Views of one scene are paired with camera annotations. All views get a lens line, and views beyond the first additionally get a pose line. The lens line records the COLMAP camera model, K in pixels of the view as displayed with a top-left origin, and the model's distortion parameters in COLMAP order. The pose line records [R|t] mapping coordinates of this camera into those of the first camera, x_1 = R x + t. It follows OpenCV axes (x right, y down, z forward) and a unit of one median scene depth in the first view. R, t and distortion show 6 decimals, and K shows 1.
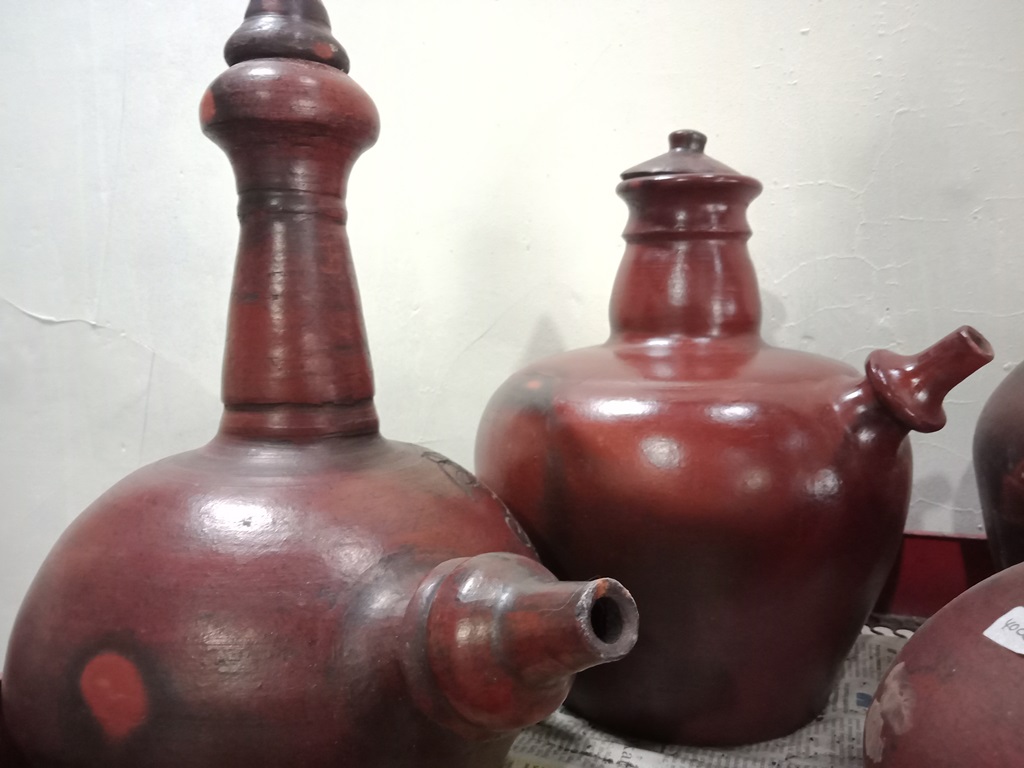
lens RADIAL K [[777.9, 0, 509.2], [0, 777.9, 386.5], [0, 0, 1]] dist [0.006646, -0.054484]
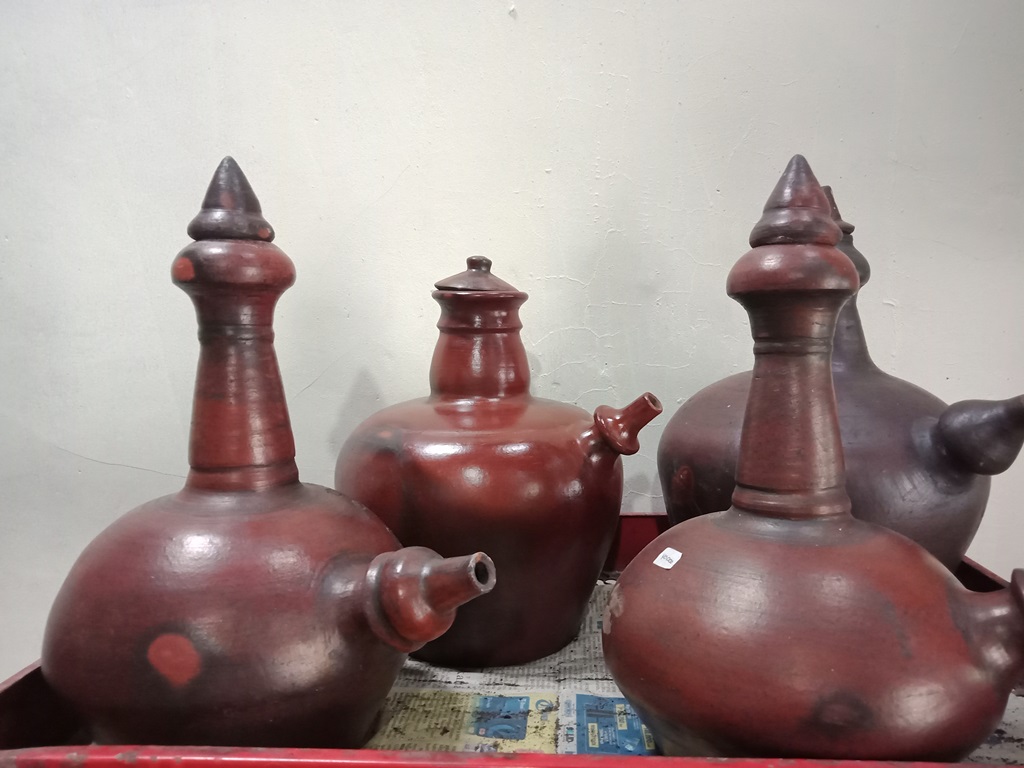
lens RADIAL K [[777.9, 0, 509.2], [0, 777.9, 386.5], [0, 0, 1]] dist [0.006646, -0.054484]
pose [[0.947831, -0.034306, 0.316921, -0.216823], [0.035310, 0.999373, 0.002578, -0.093401], [-0.316811, 0.008747, 0.948448, -0.473193]]
